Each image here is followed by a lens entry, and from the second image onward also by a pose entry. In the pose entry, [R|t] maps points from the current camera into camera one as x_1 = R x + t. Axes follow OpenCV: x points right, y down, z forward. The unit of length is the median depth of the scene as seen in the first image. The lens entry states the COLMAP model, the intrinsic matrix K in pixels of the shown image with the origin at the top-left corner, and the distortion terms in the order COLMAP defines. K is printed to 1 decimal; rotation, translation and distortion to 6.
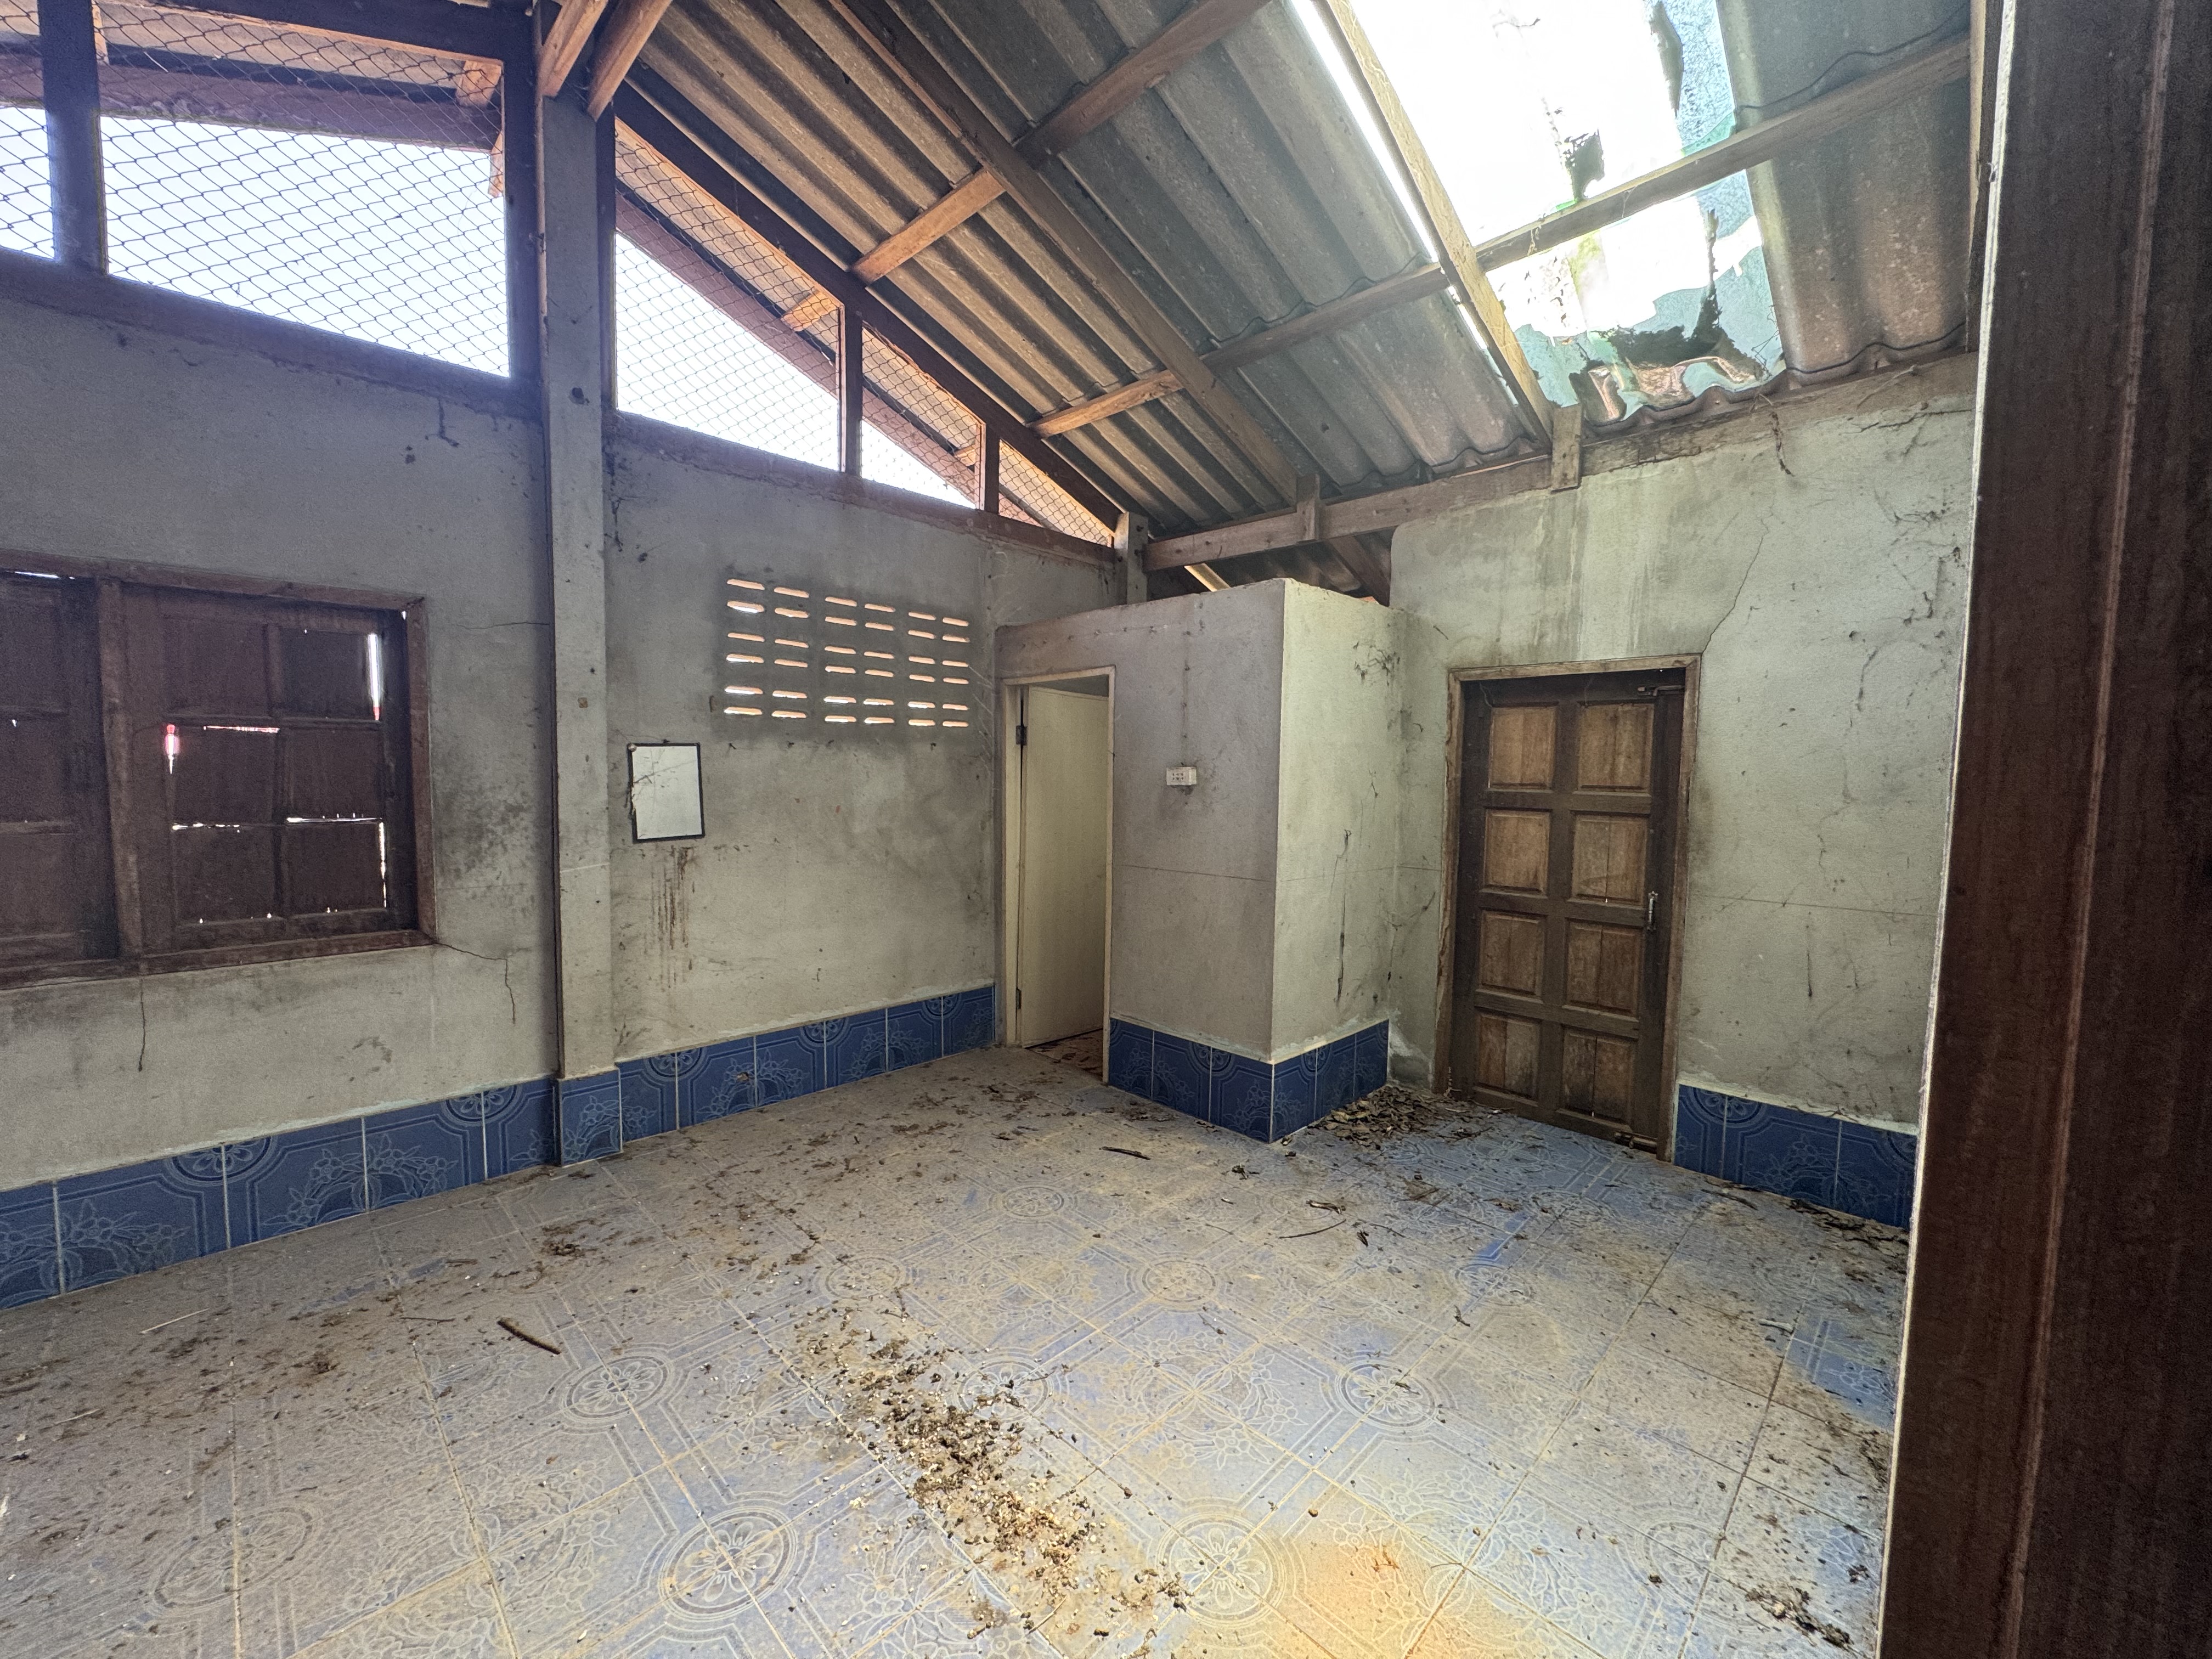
lens RADIAL K [[881.8, 0, 1106.3], [0, 881.8, 832.9], [0, 0, 1]] dist [-0.001368, -0.000298]
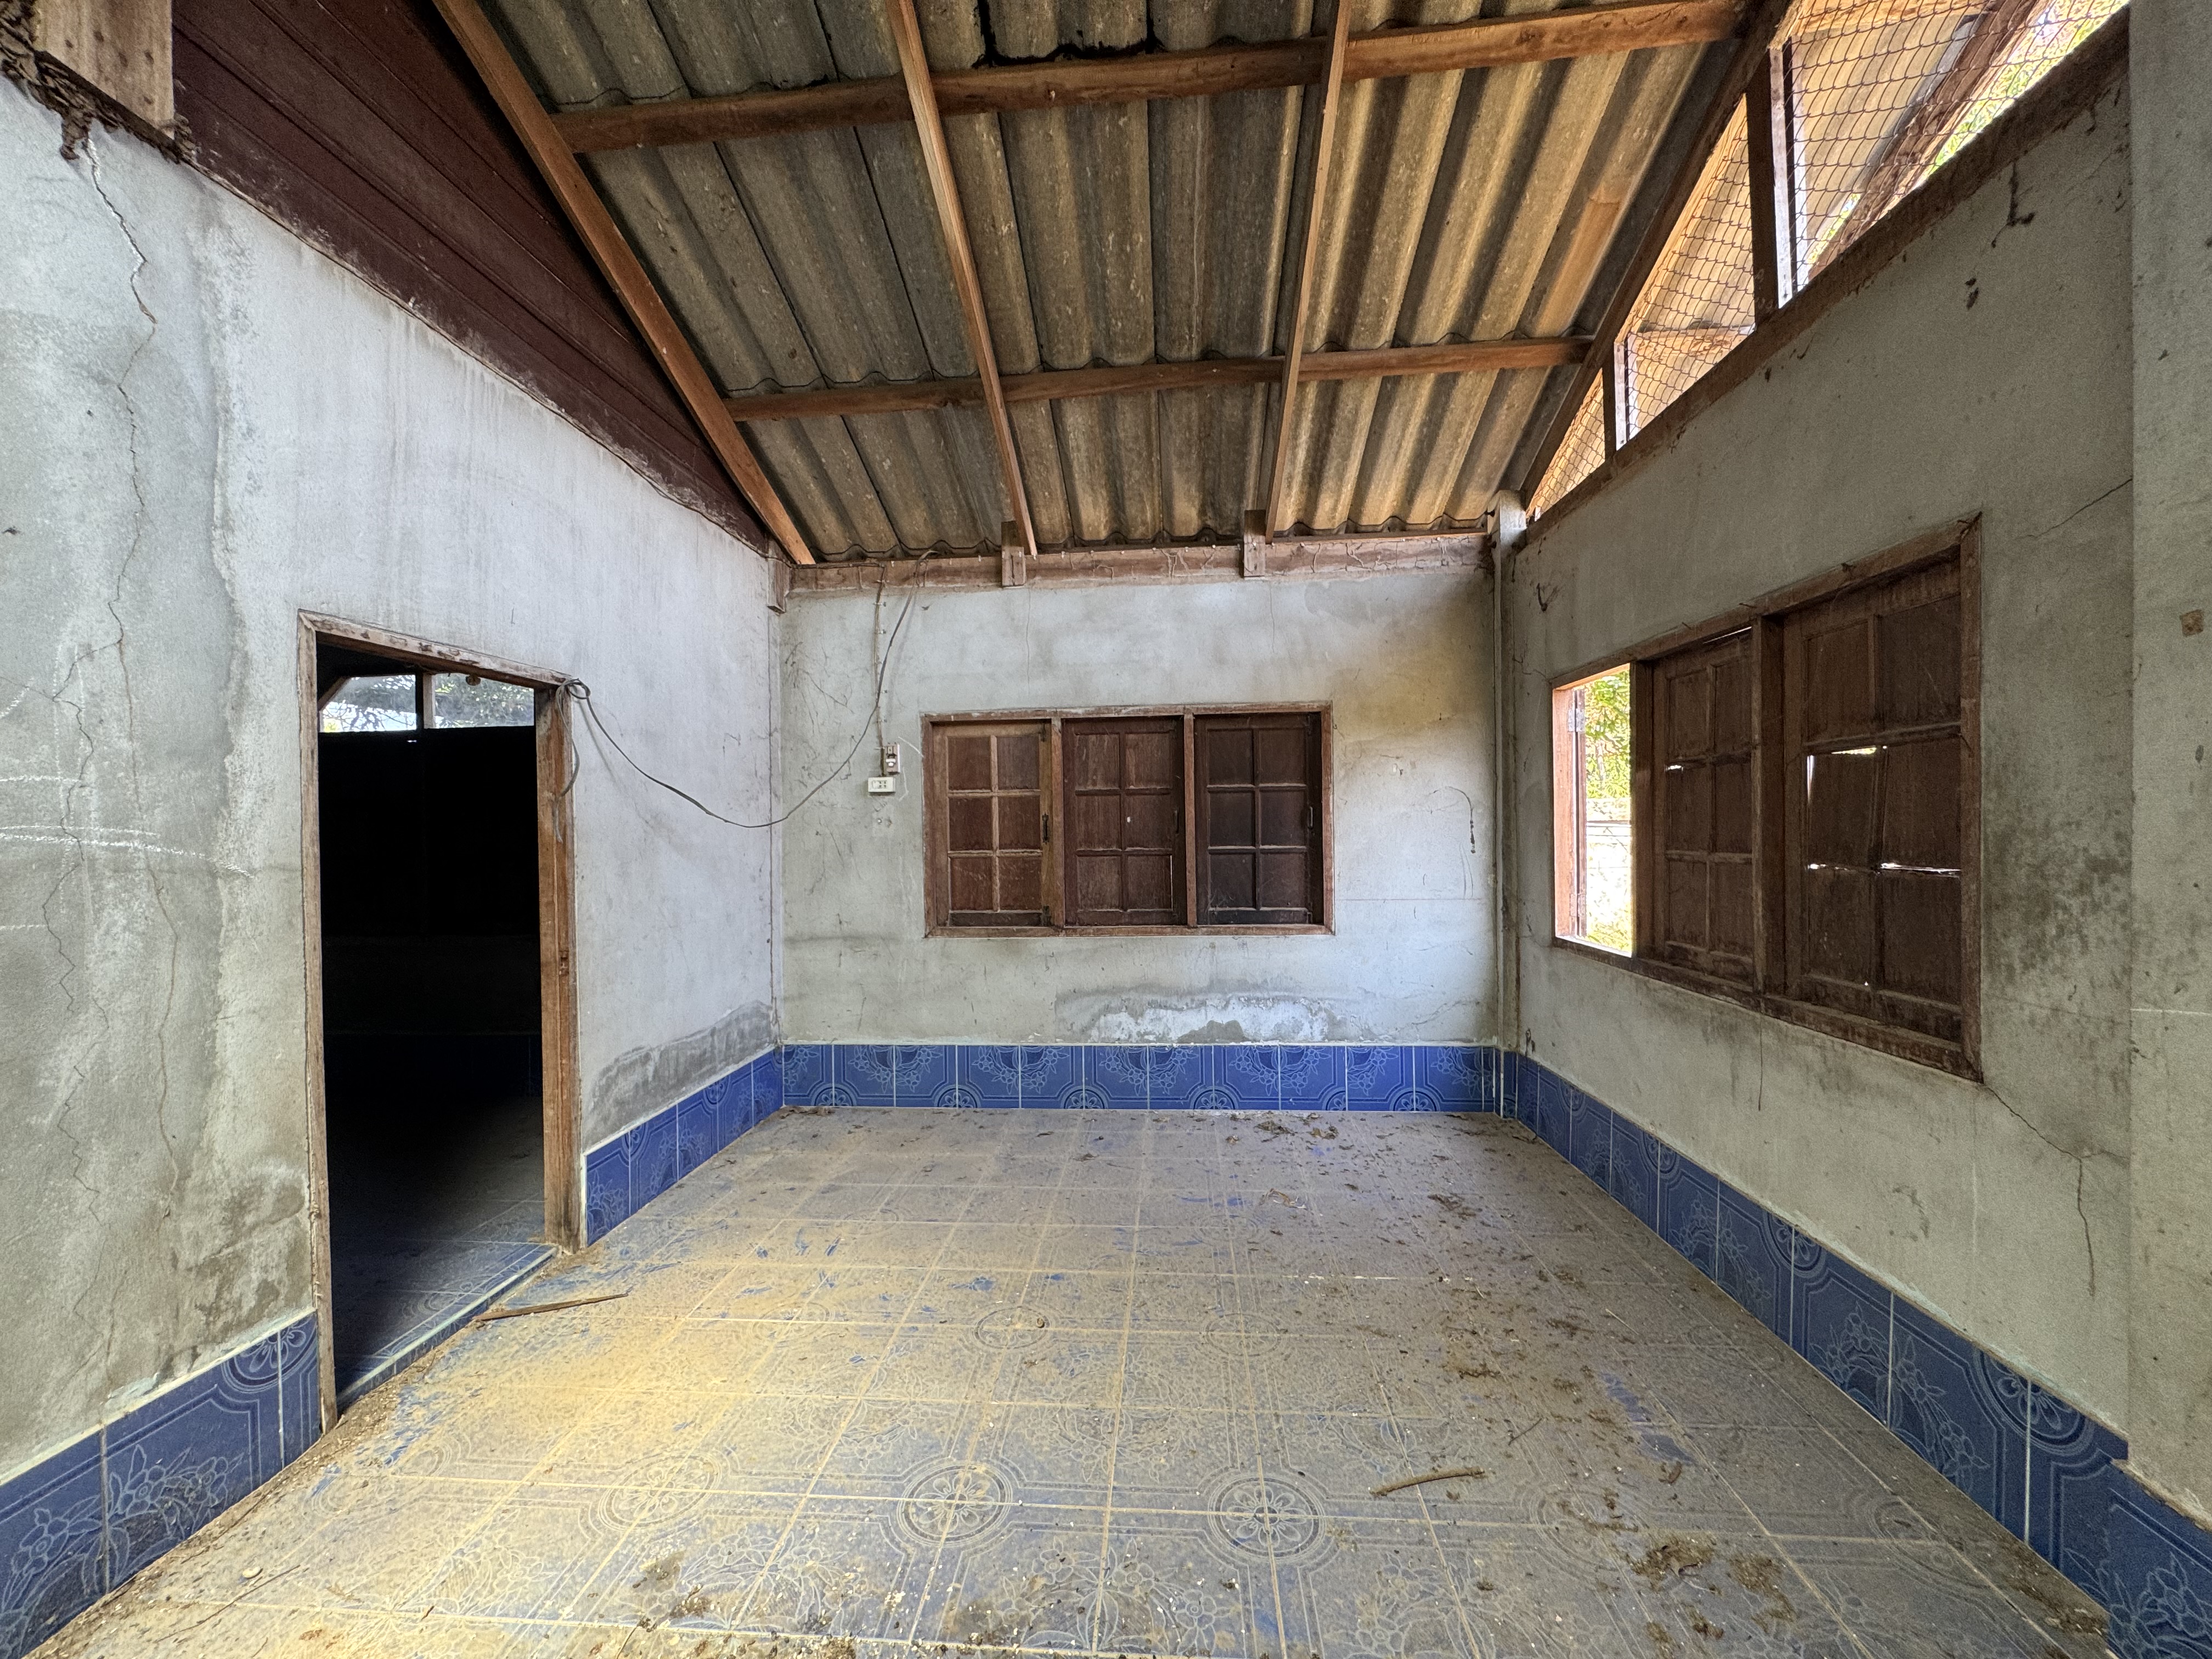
lens RADIAL K [[881.8, 0, 1106.3], [0, 881.8, 832.9], [0, 0, 1]] dist [-0.001368, -0.000298]
pose [[-0.765086, 0.005106, -0.643908, 0.083208], [-0.038800, 0.997786, 0.054014, -0.055115], [0.642758, 0.066309, -0.763194, 1.094250]]
